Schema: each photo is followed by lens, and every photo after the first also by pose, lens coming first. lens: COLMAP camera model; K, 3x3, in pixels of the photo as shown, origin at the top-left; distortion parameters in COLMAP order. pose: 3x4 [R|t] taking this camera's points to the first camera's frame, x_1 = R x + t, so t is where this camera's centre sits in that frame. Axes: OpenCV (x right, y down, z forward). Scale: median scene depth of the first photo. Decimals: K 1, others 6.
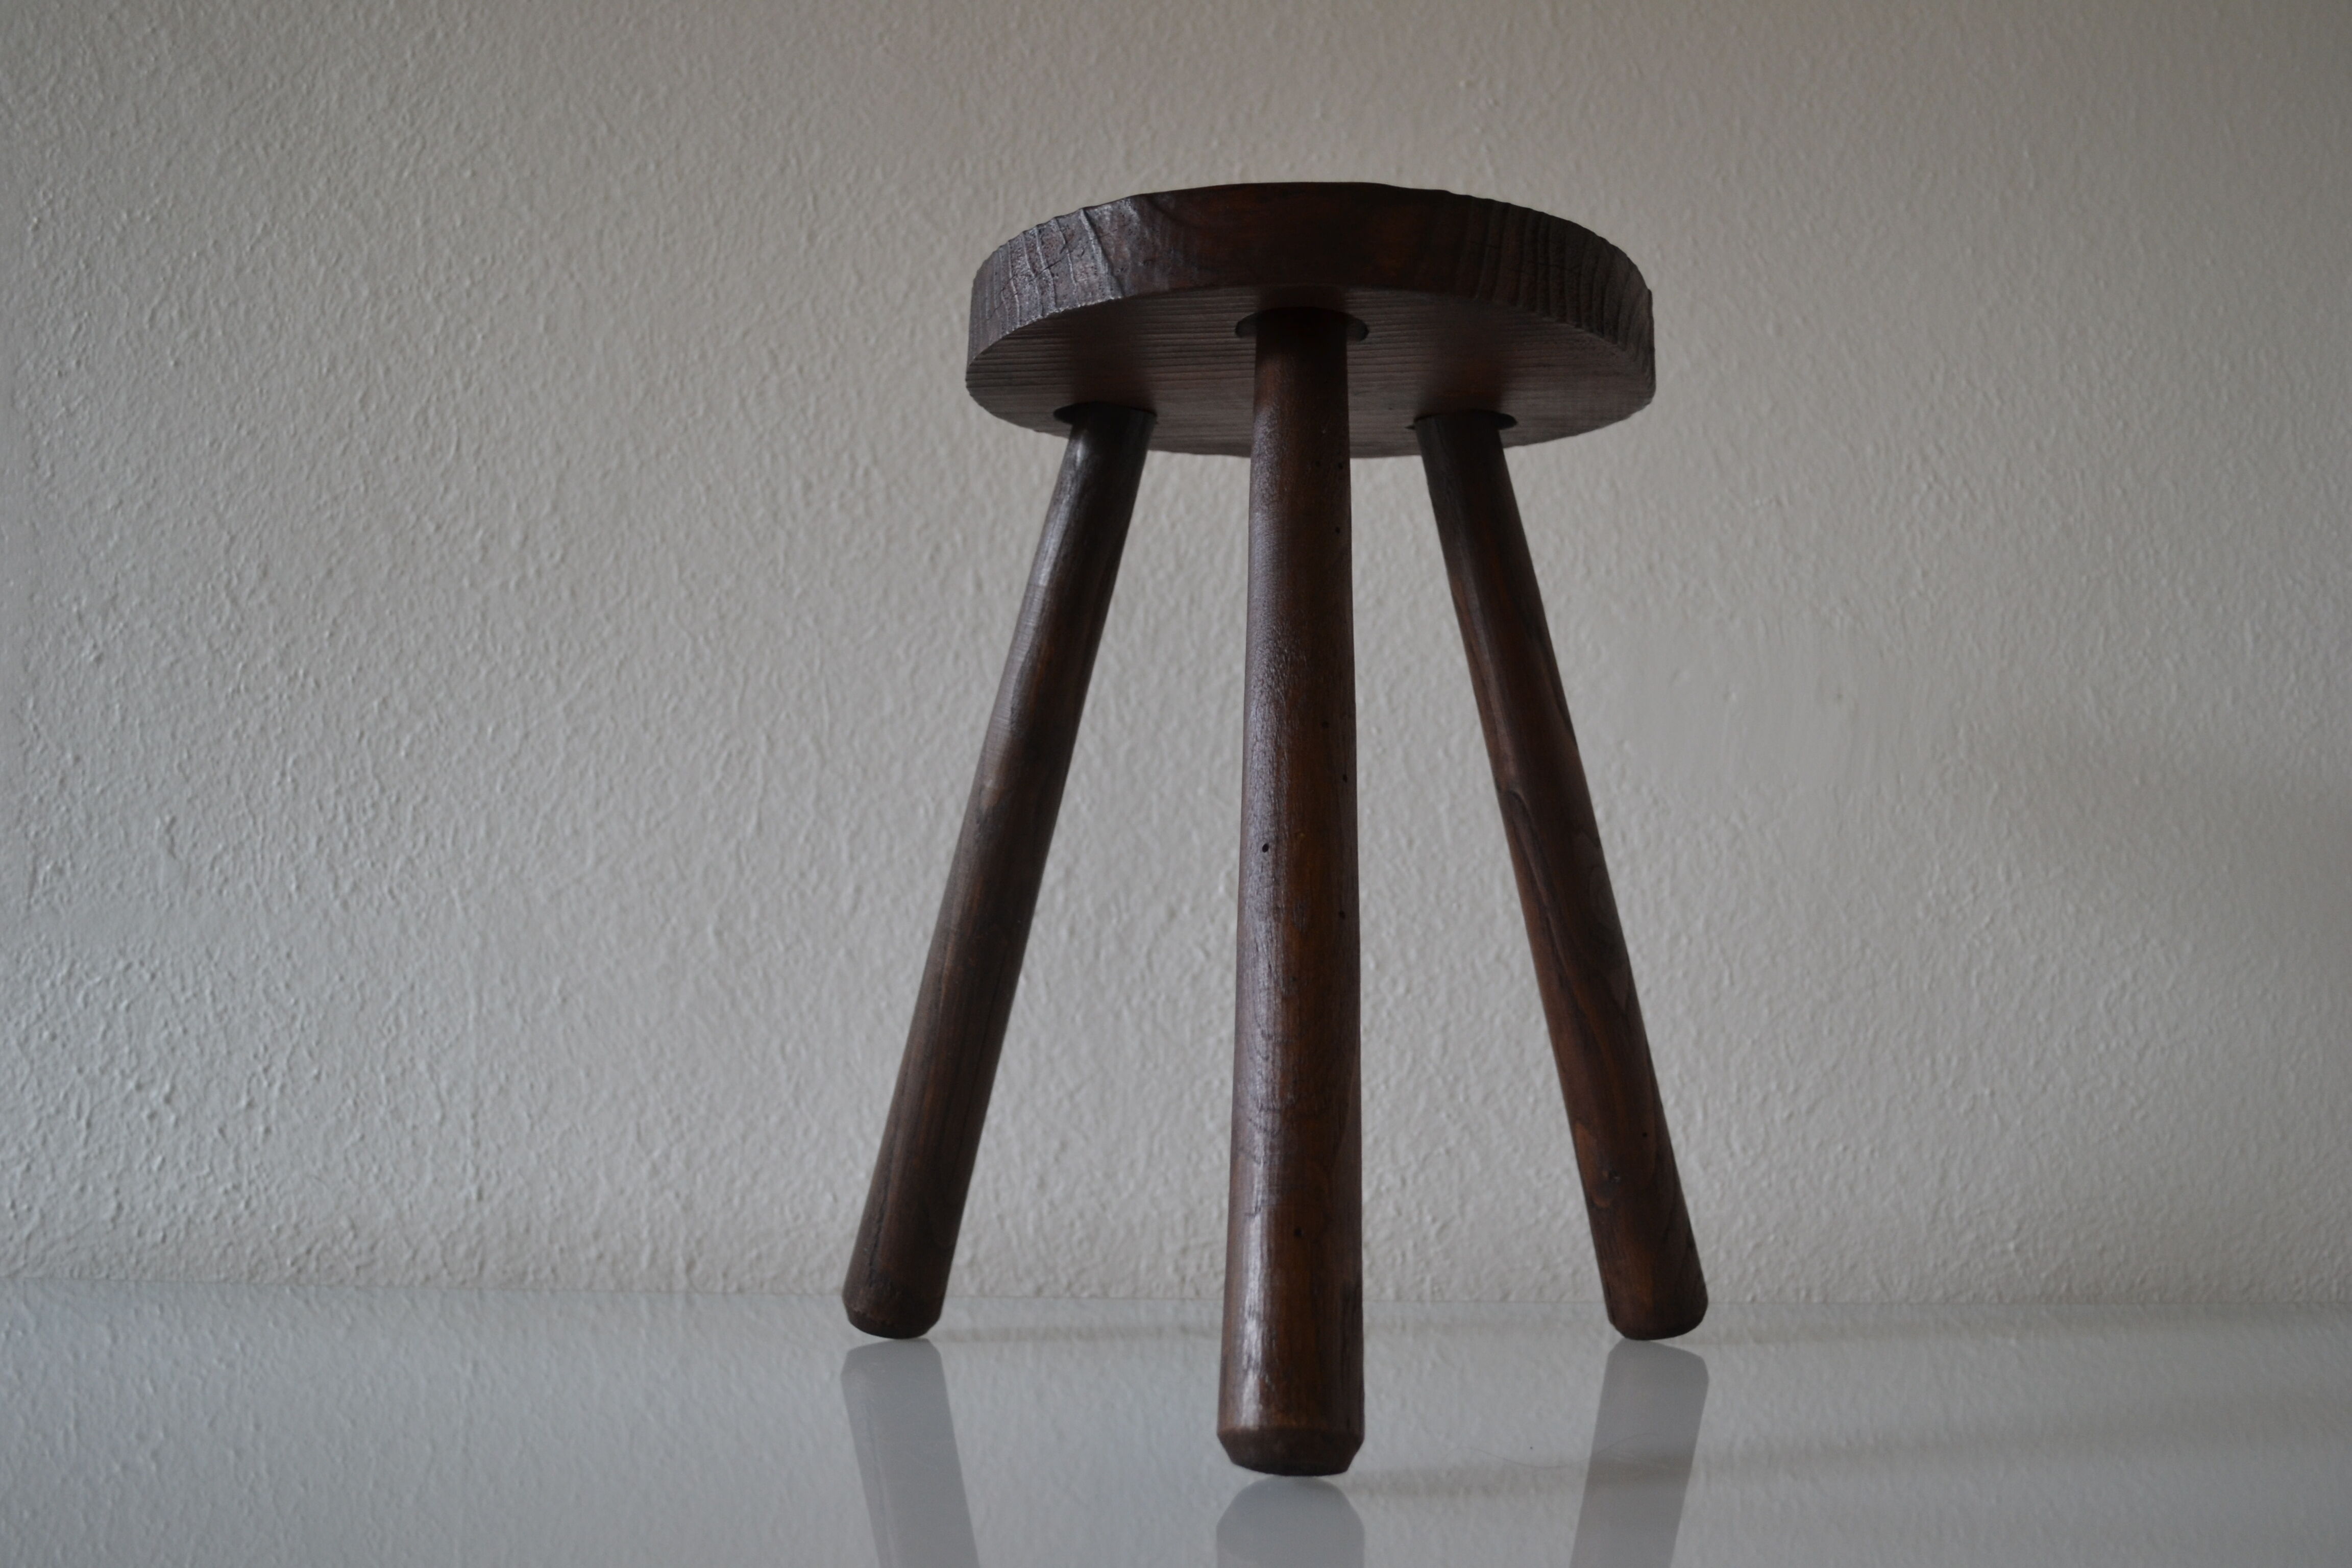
lens RADIAL K [[2289.5, 0, 1175.4], [0, 2289.5, 809.1], [0, 0, 1]] dist [-0.064633, 0.000000]
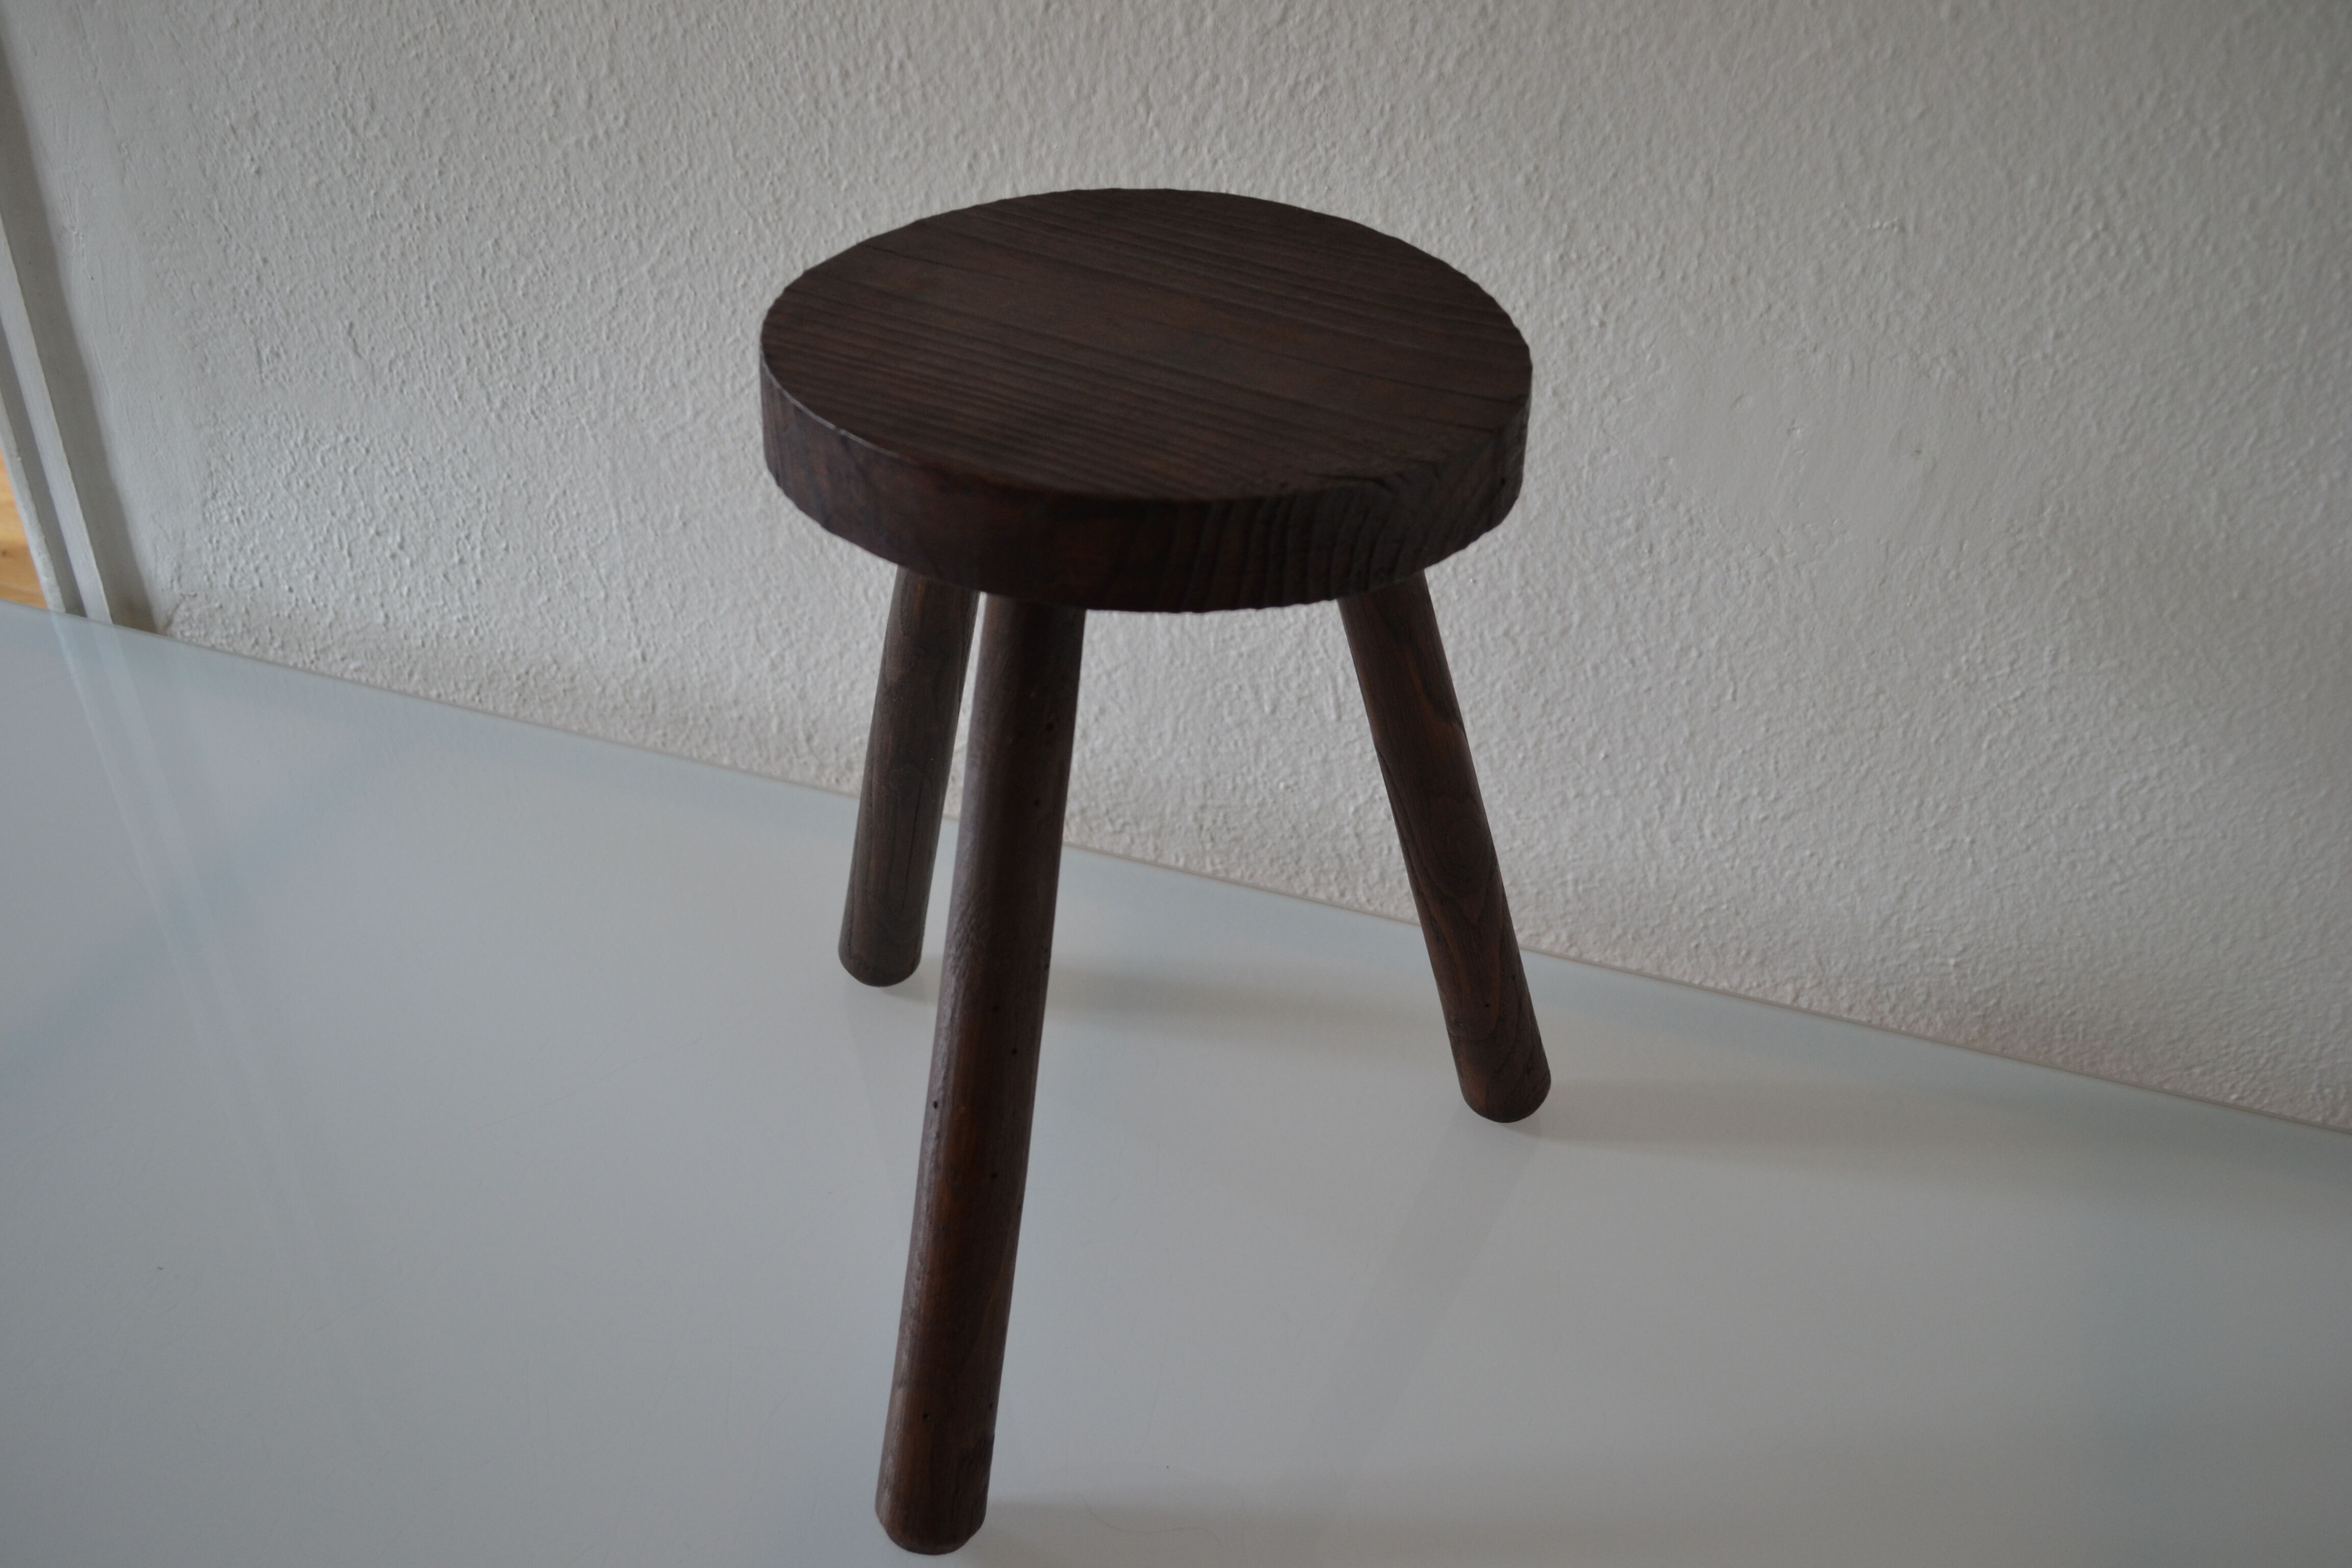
lens RADIAL K [[2031.4, 0, 1175.0], [0, 2031.4, 804.5], [0, 0, 1]] dist [-0.077341, 0.007838]
pose [[0.956365, 0.183961, -0.226991, 0.215811], [0.007211, 0.761802, 0.647770, -0.454362], [0.292086, -0.621141, 0.727234, 0.254625]]
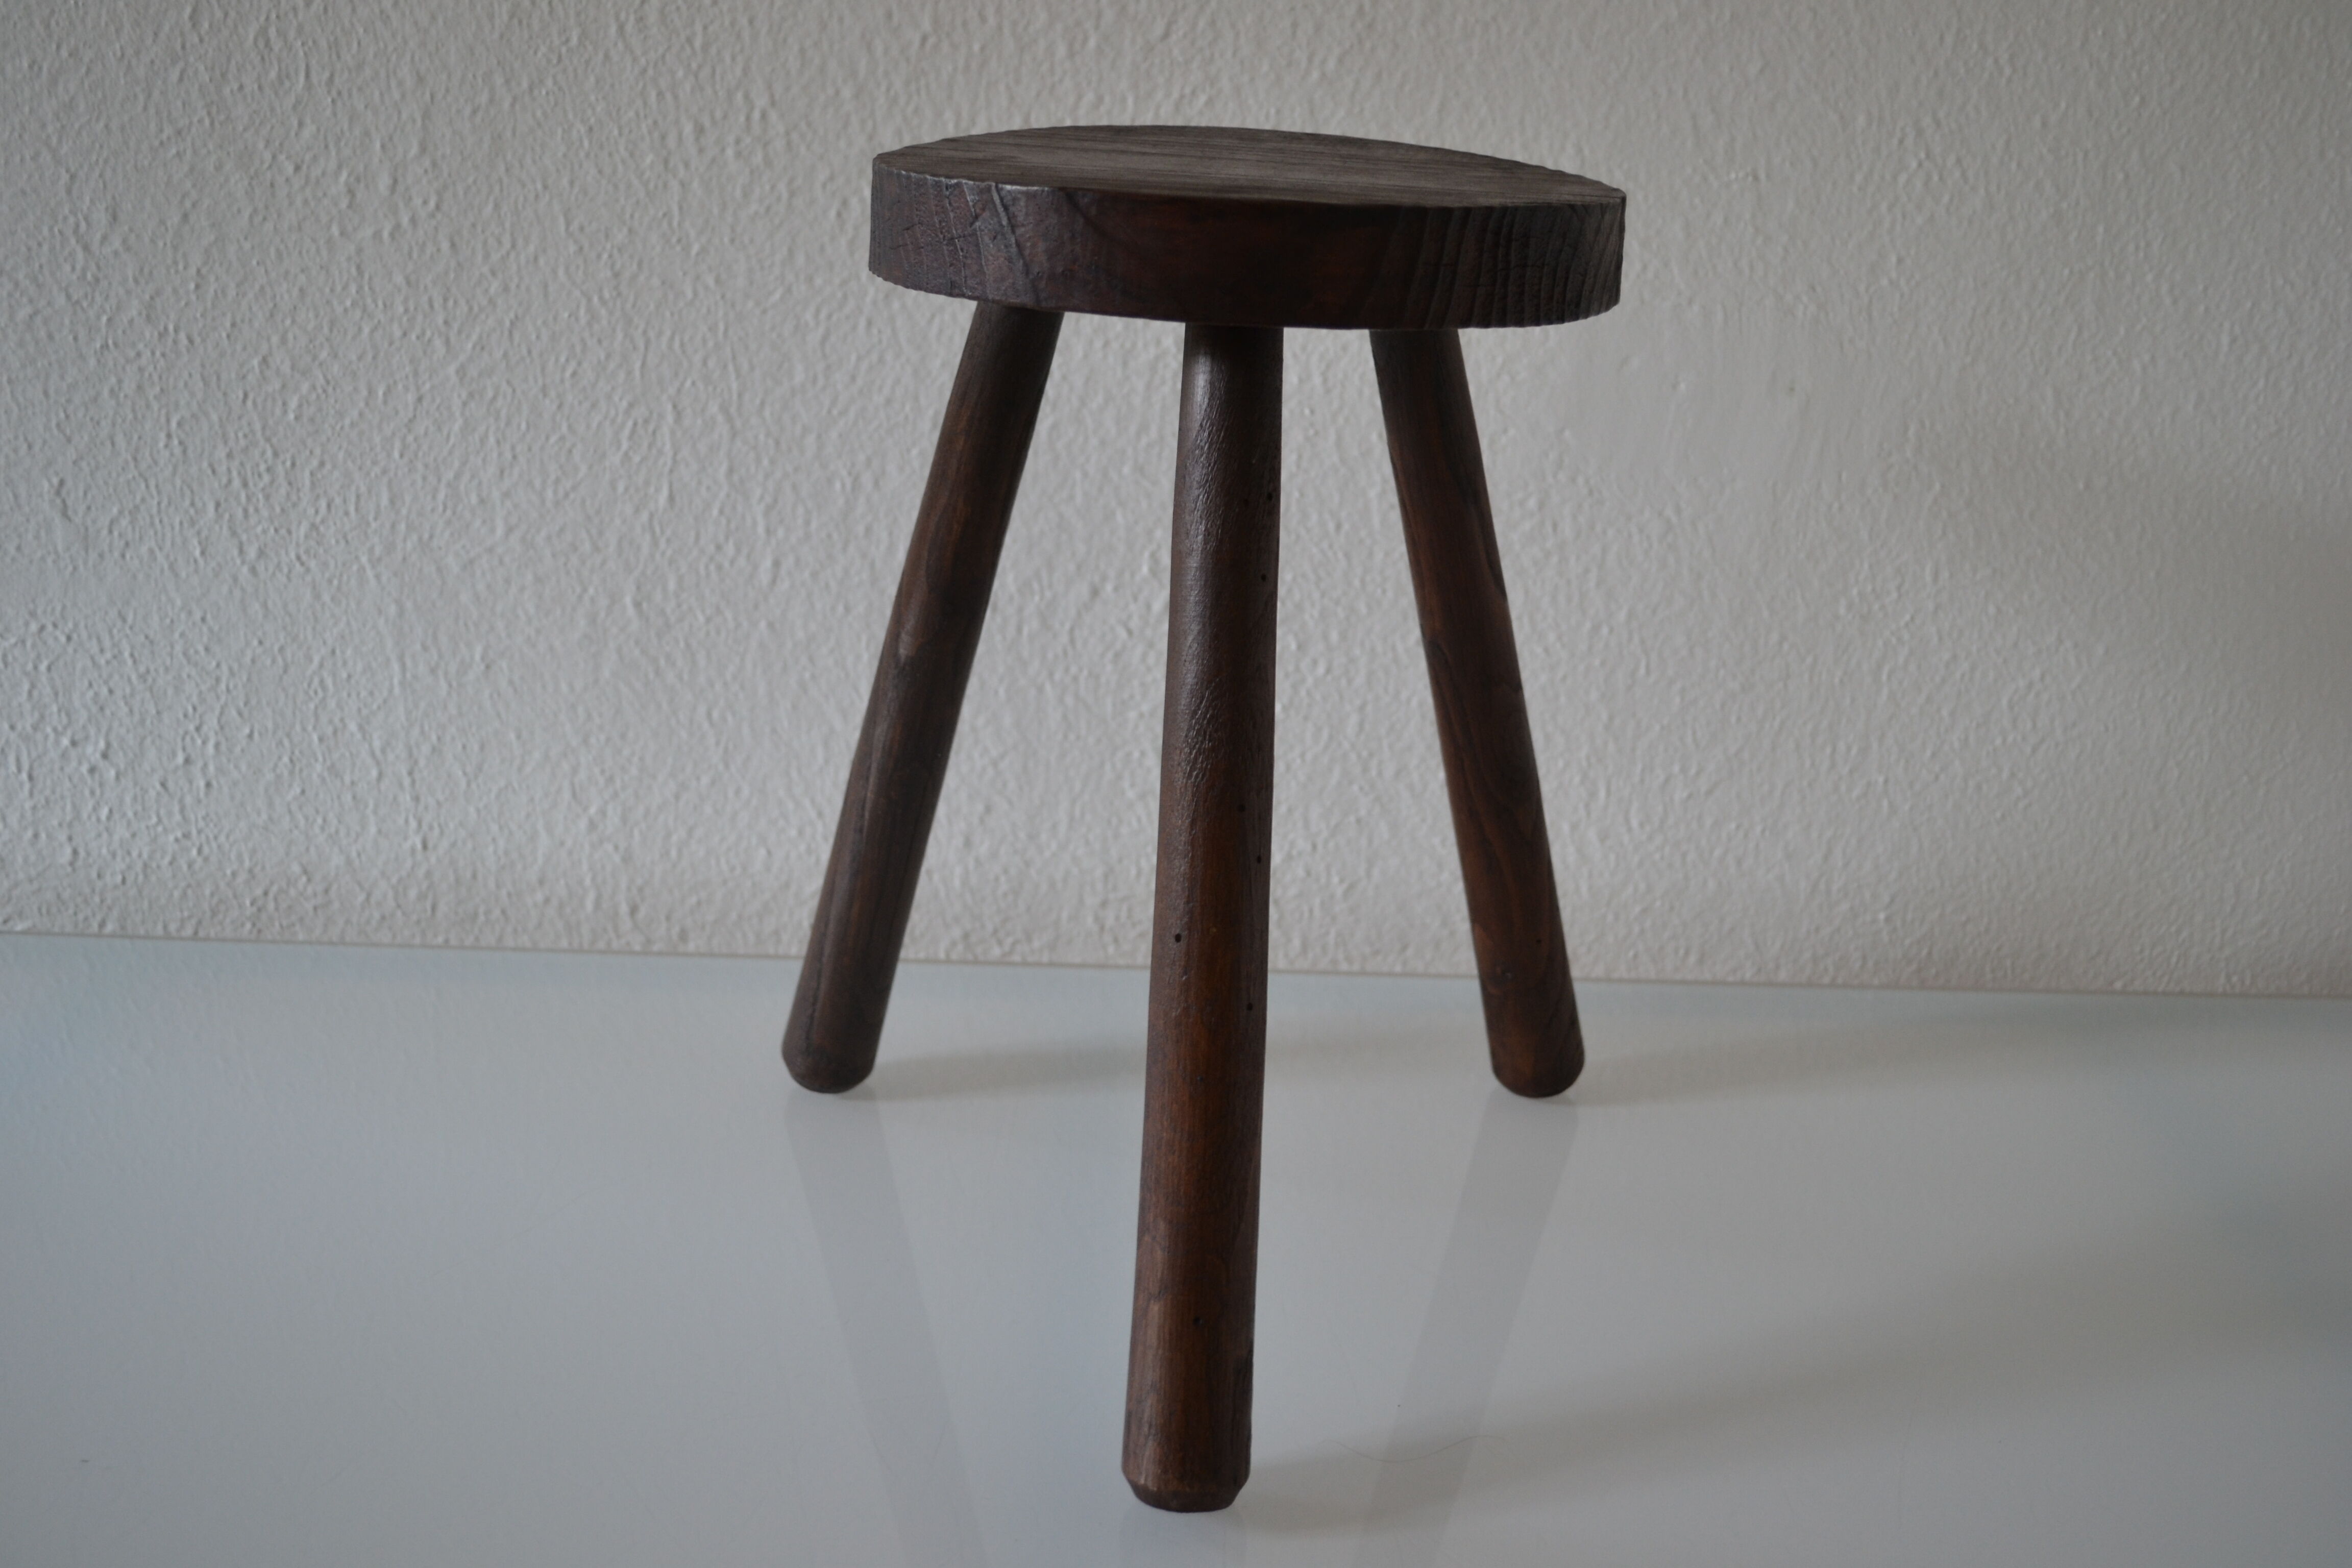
lens RADIAL K [[2289.5, 0, 1172.7], [0, 2289.5, 807.4], [0, 0, 1]] dist [-0.064633, 0.000000]
pose [[0.999479, 0.011228, 0.030261, 0.003244], [-0.023172, 0.902269, 0.430550, -0.296401], [-0.022469, -0.431027, 0.902059, 0.063367]]
